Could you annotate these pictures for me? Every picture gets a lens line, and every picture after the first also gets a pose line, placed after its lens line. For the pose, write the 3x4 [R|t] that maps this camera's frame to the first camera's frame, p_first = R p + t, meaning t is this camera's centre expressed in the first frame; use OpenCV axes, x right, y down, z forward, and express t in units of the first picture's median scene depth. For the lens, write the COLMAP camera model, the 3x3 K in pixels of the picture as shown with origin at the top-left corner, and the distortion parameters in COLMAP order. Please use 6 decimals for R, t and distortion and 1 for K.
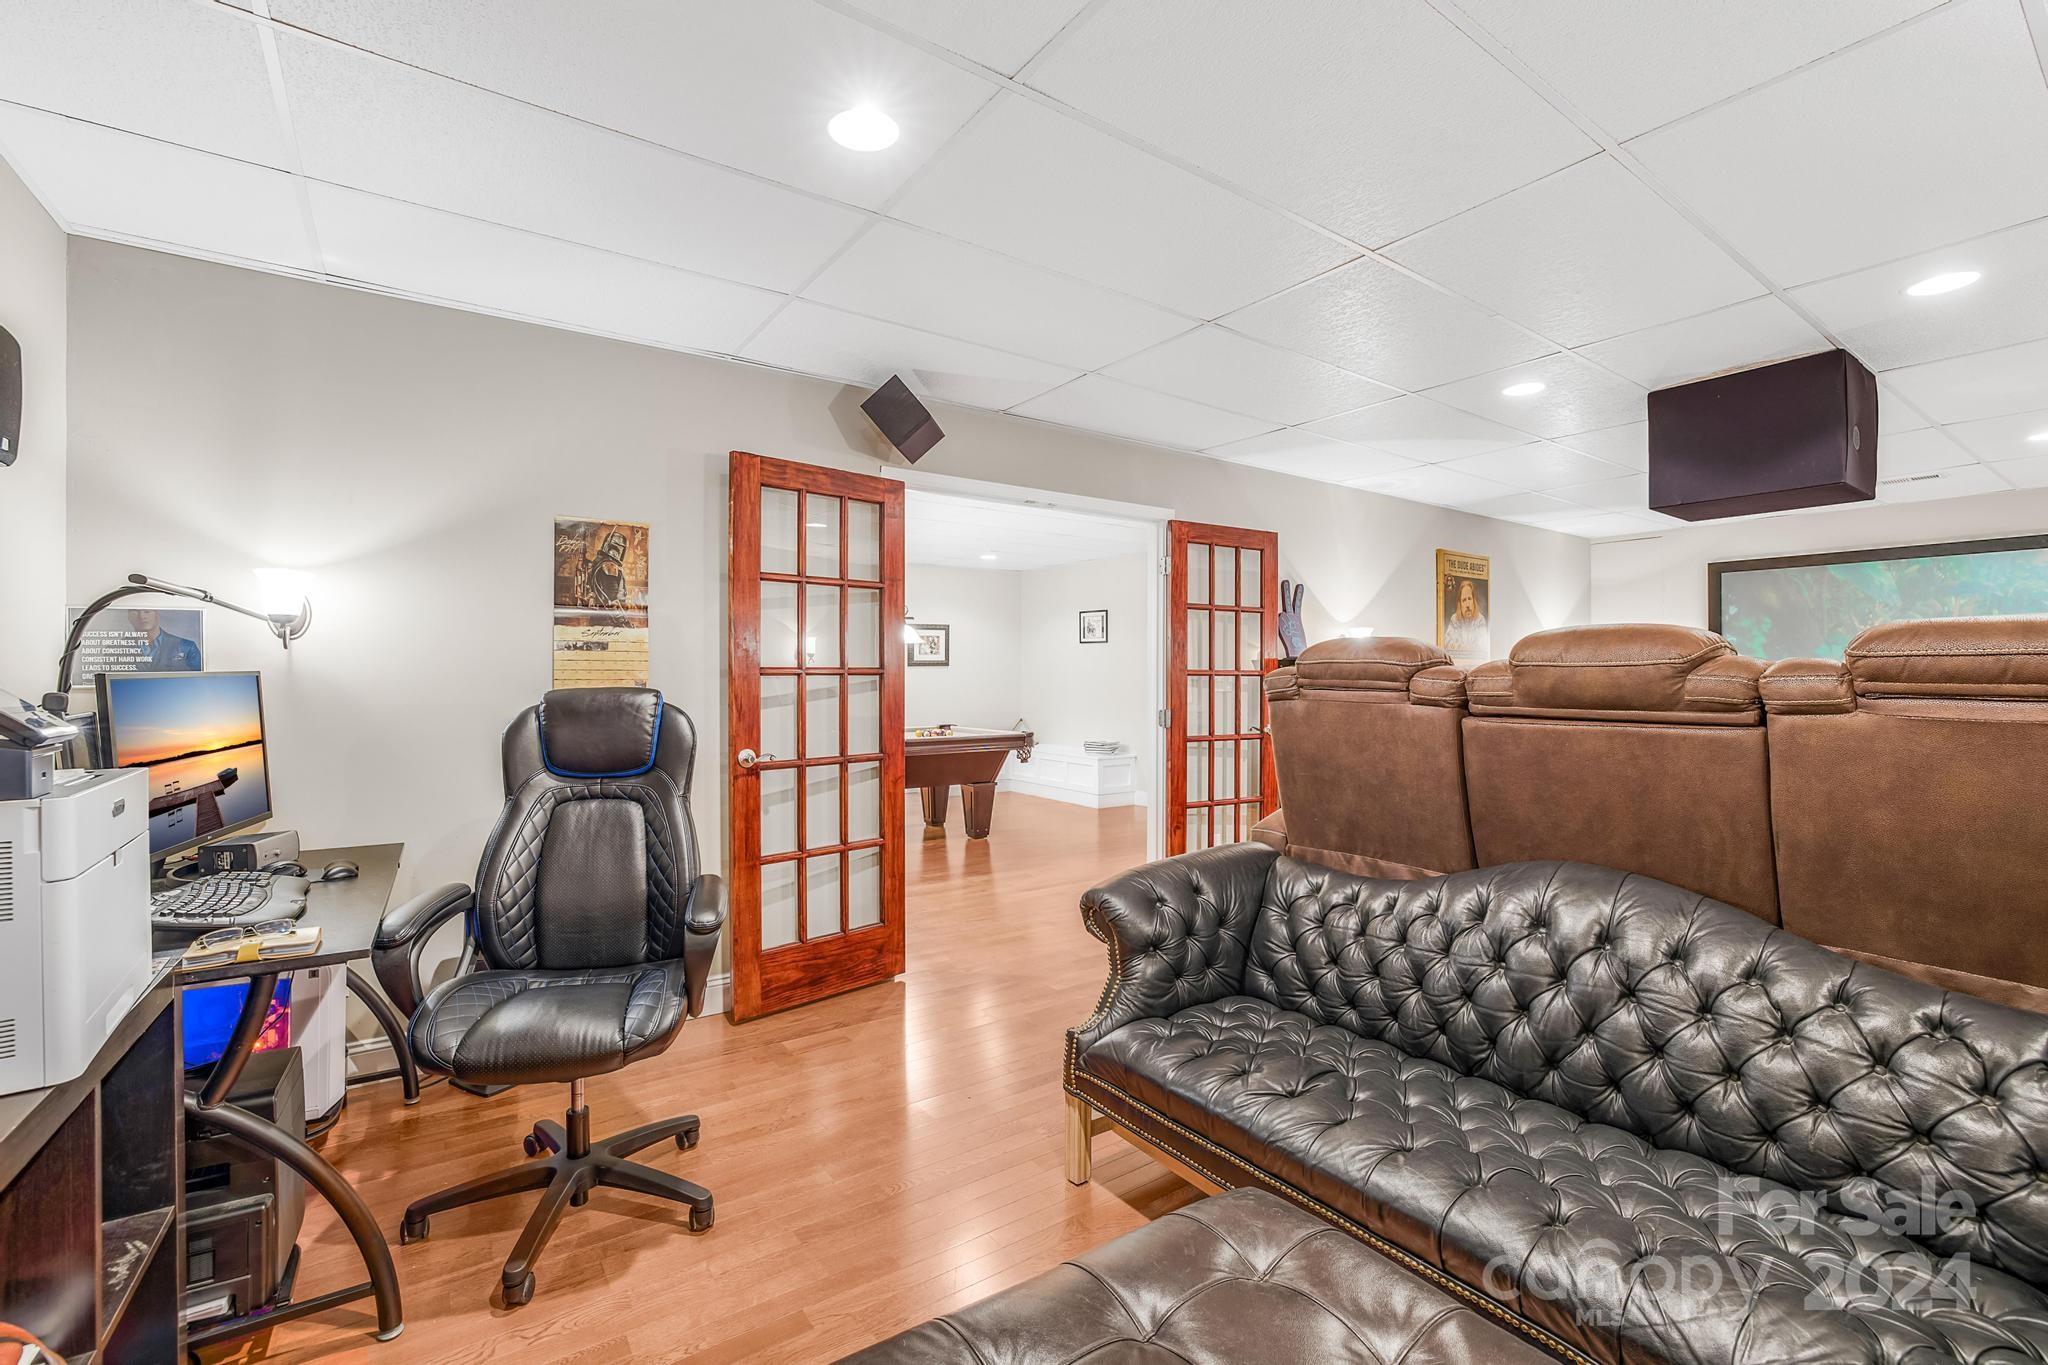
lens RADIAL K [[887.4, 0, 1015.8], [0, 887.4, 671.7], [0, 0, 1]] dist [-0.036805, 0.014516]
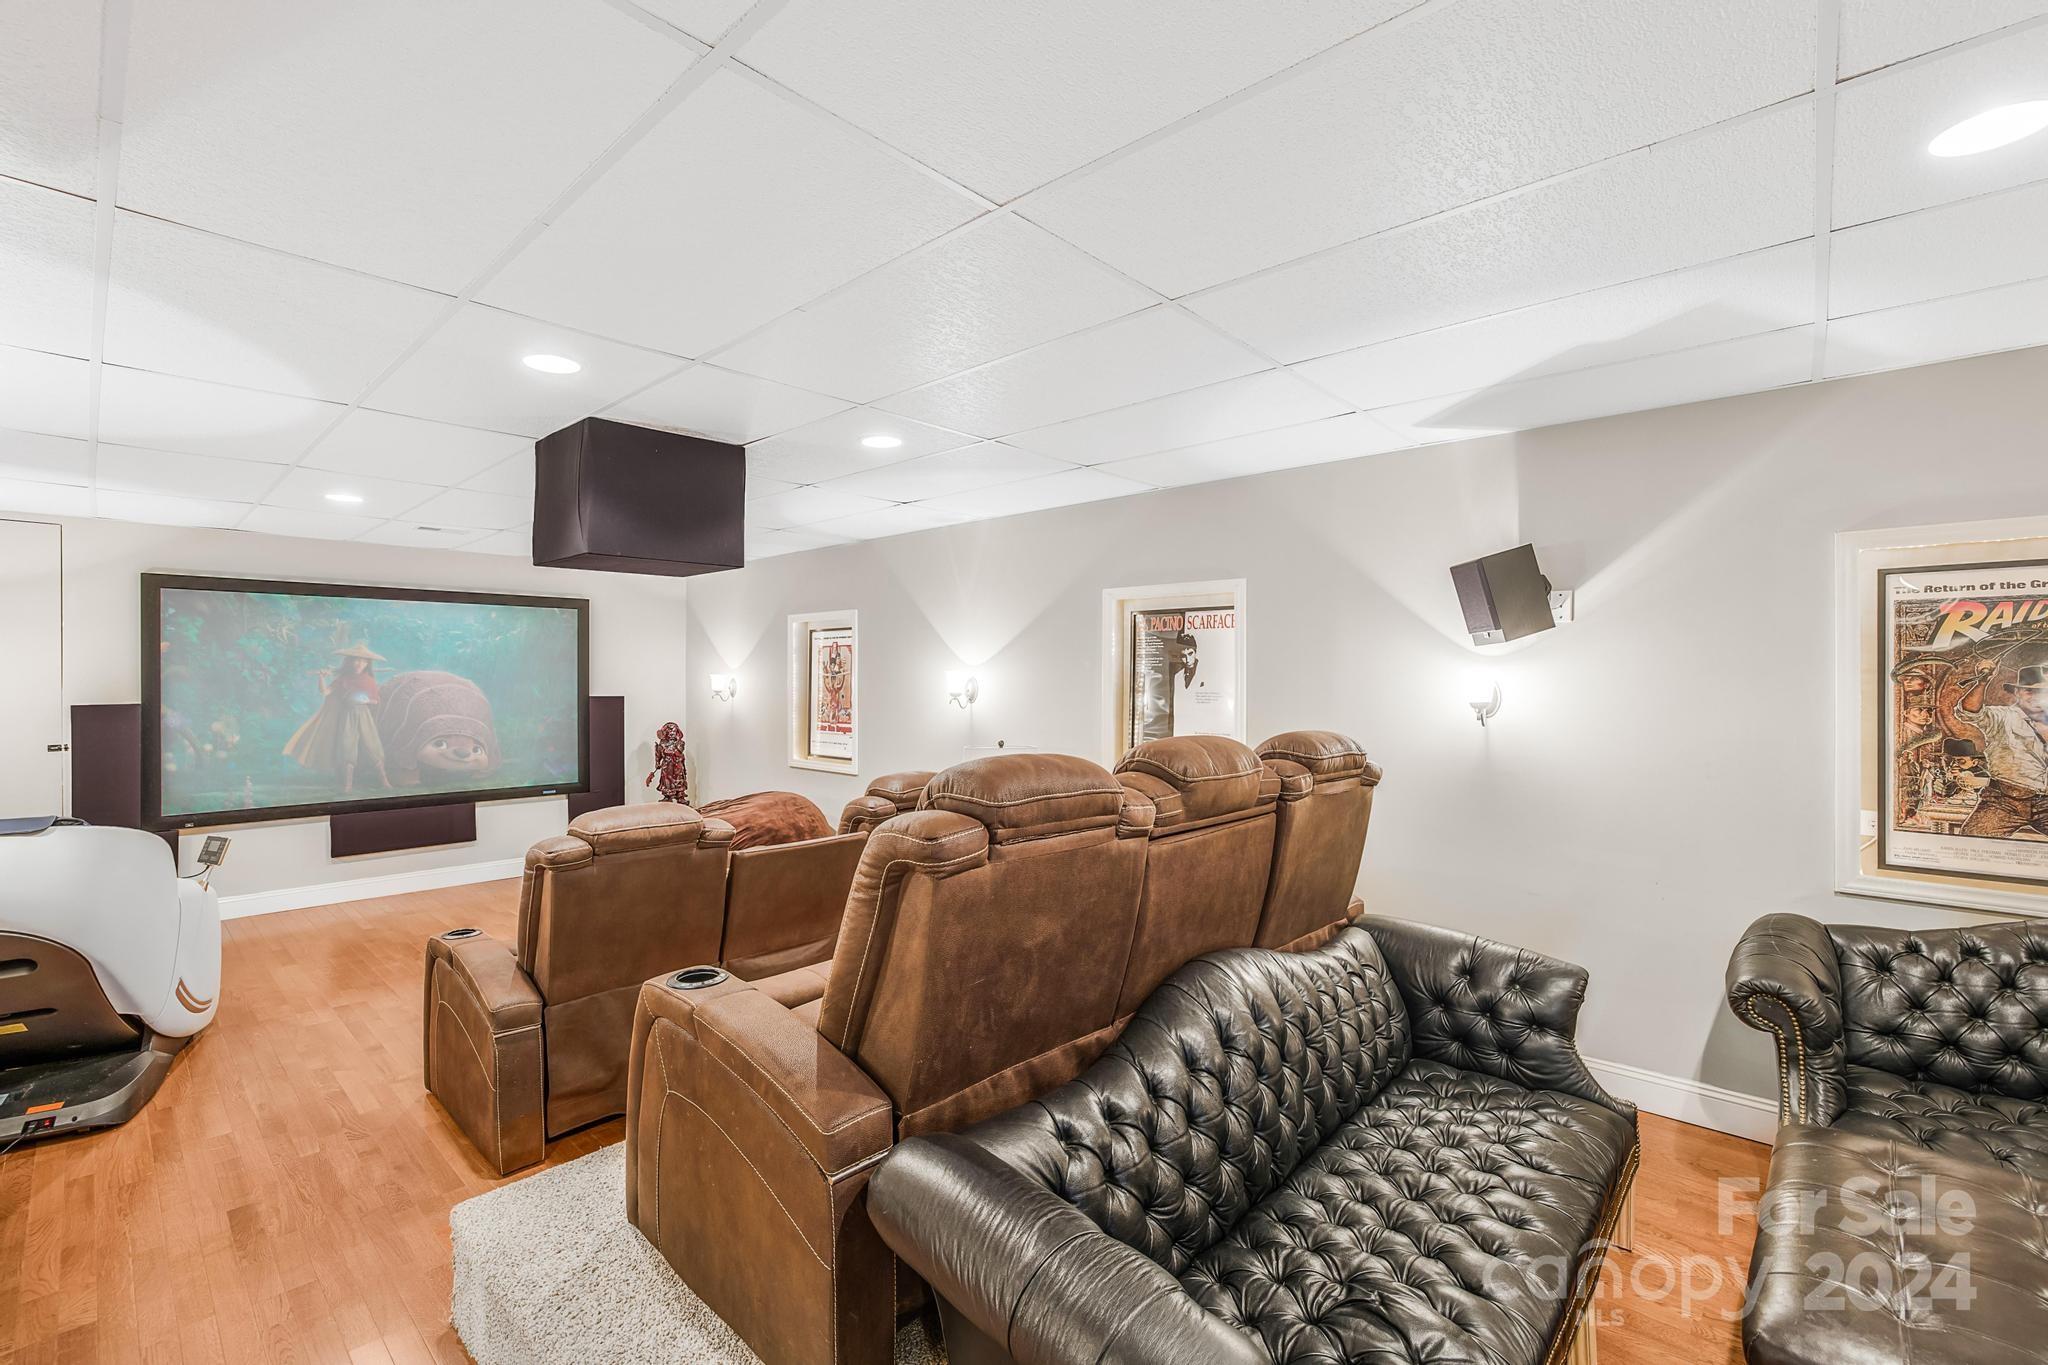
lens RADIAL K [[887.4, 0, 1015.8], [0, 887.4, 671.7], [0, 0, 1]] dist [-0.036805, 0.014516]
pose [[-0.218644, 0.001818, 0.975803, -0.307067], [-0.001209, 0.999997, -0.002134, -0.108014], [-0.975804, -0.001647, -0.218641, 1.195358]]
